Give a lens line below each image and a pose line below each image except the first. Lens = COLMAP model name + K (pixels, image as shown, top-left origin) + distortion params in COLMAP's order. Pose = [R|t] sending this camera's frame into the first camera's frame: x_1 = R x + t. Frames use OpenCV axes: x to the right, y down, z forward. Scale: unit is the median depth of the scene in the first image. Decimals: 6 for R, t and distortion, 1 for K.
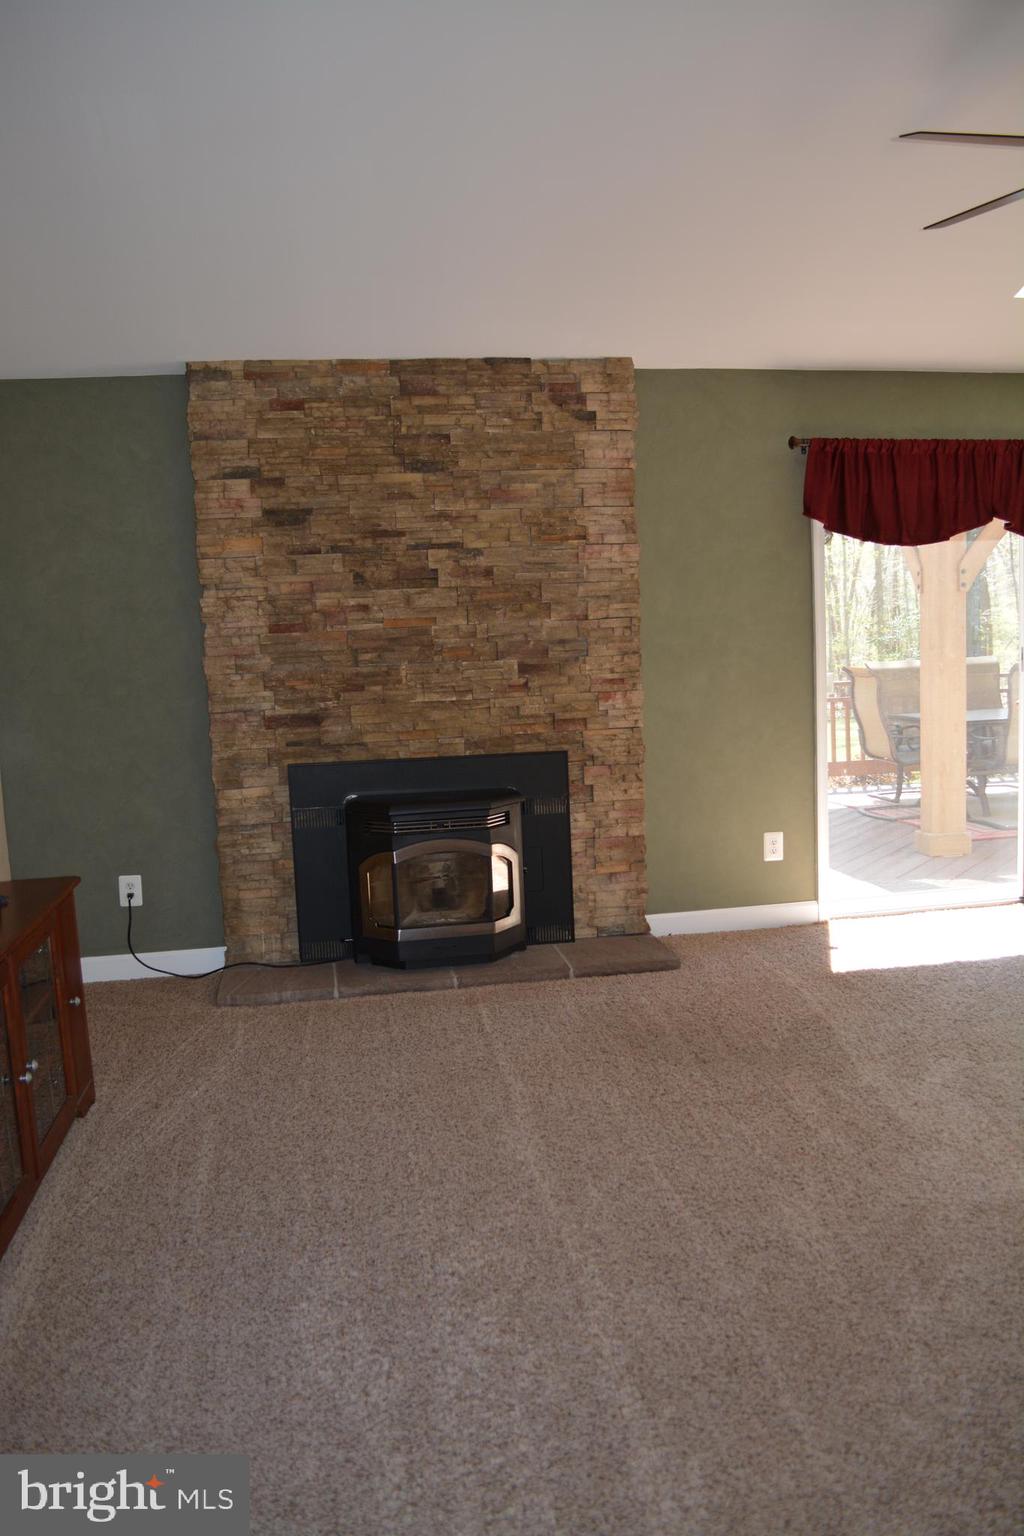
lens RADIAL K [[1247.8, 0, 512.7], [0, 1247.8, 768.0], [0, 0, 1]] dist [-0.071013, -0.007965]
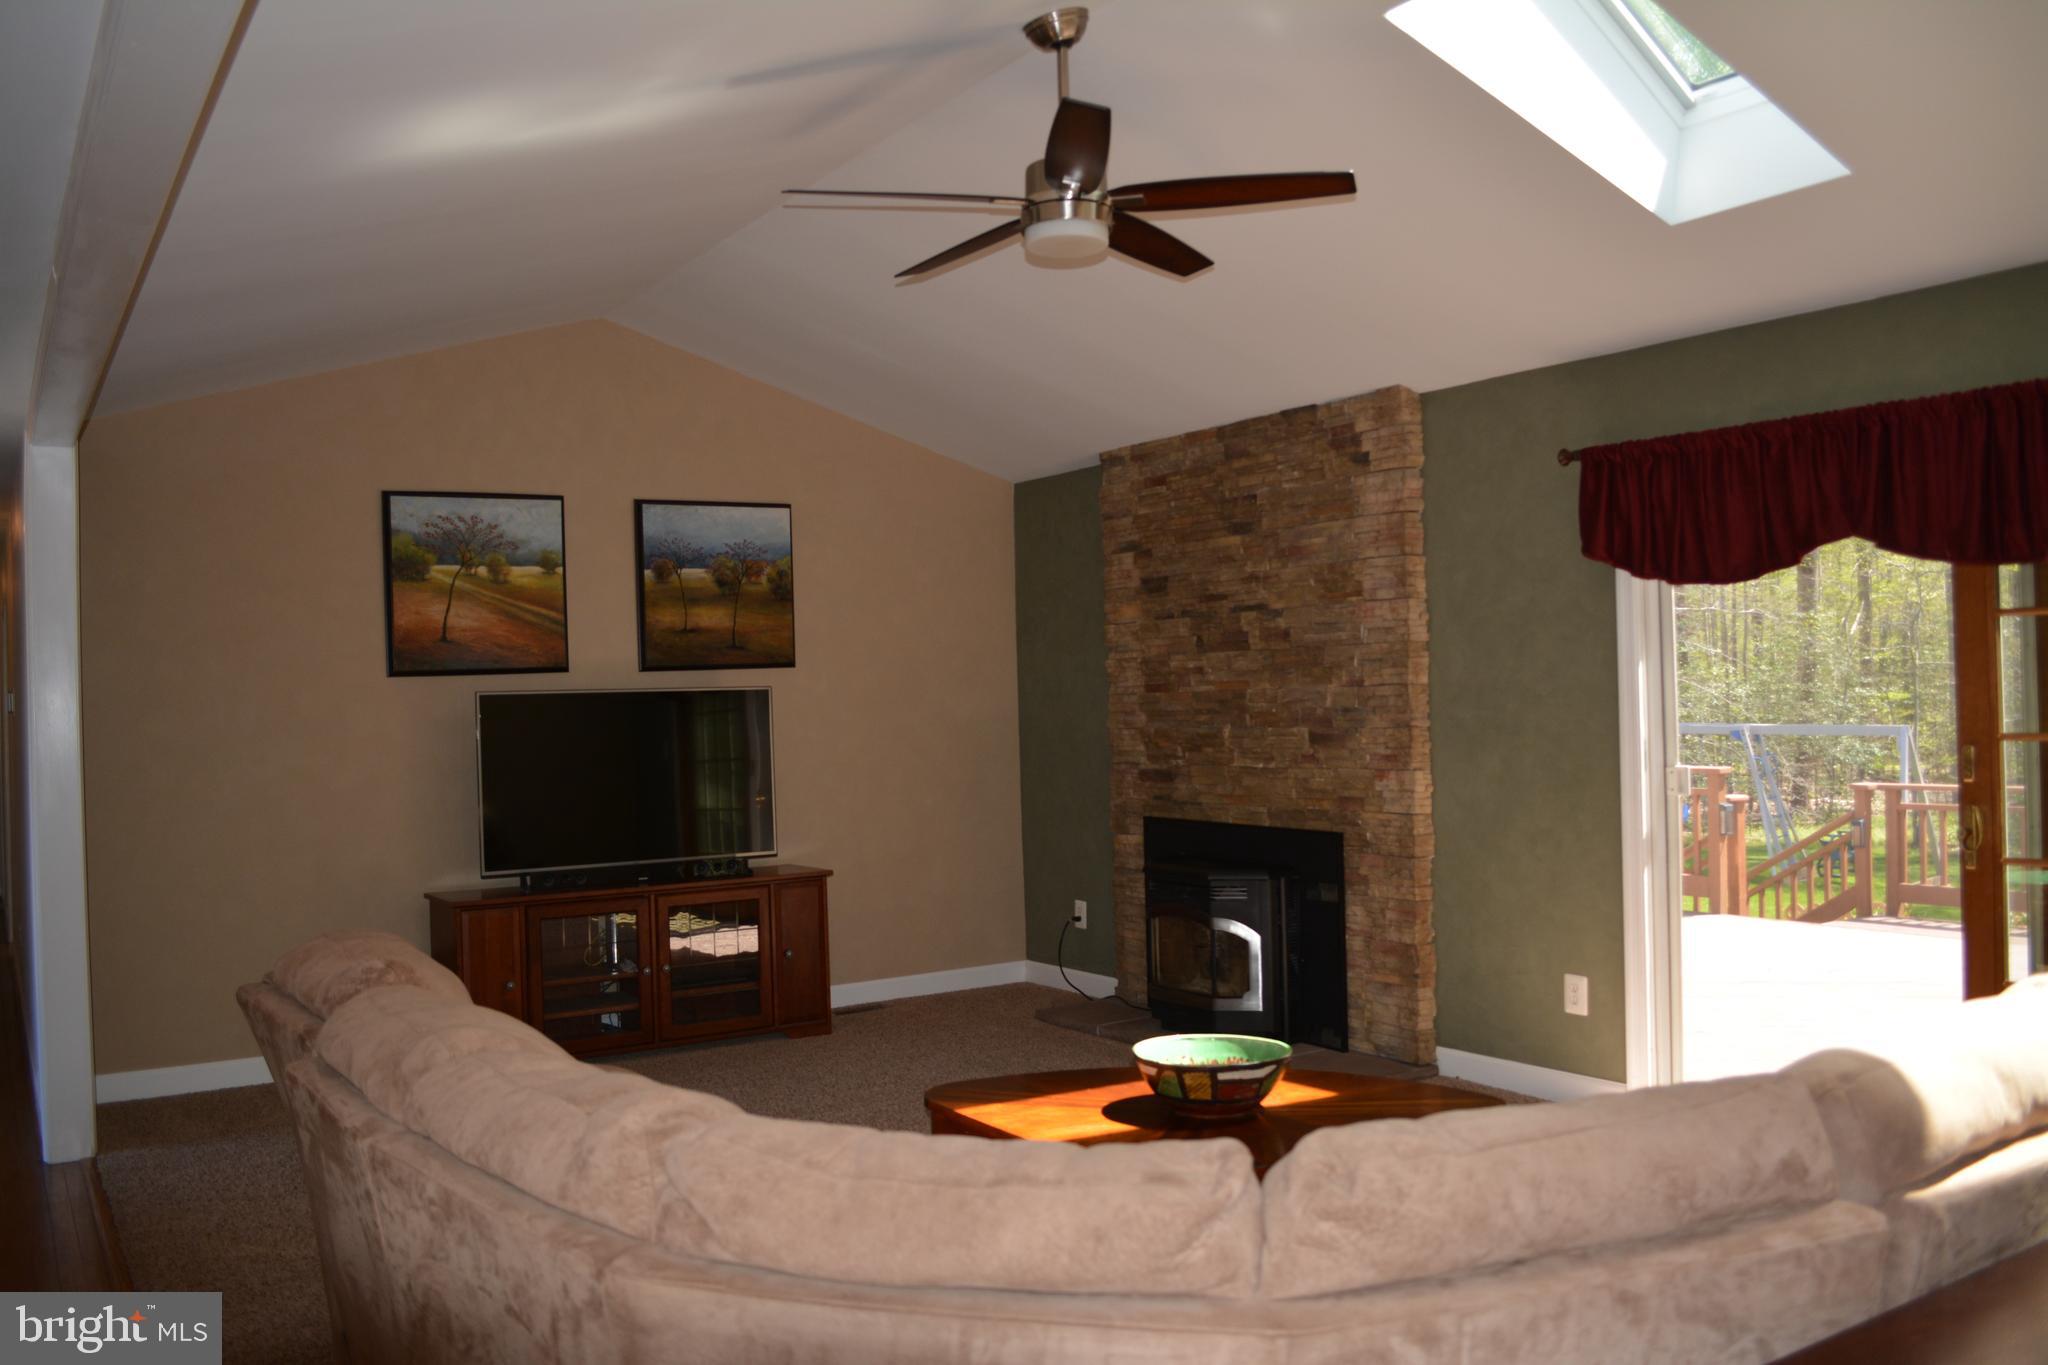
lens RADIAL K [[1663.7, 0, 1024.2], [0, 1663.7, 685.1], [0, 0, 1]] dist [-0.071013, -0.007965]
pose [[0.406140, 0.022798, -0.913527, 1.055286], [-0.096254, 0.995195, -0.017957, -0.077503], [0.908728, 0.095224, 0.406382, 0.314205]]
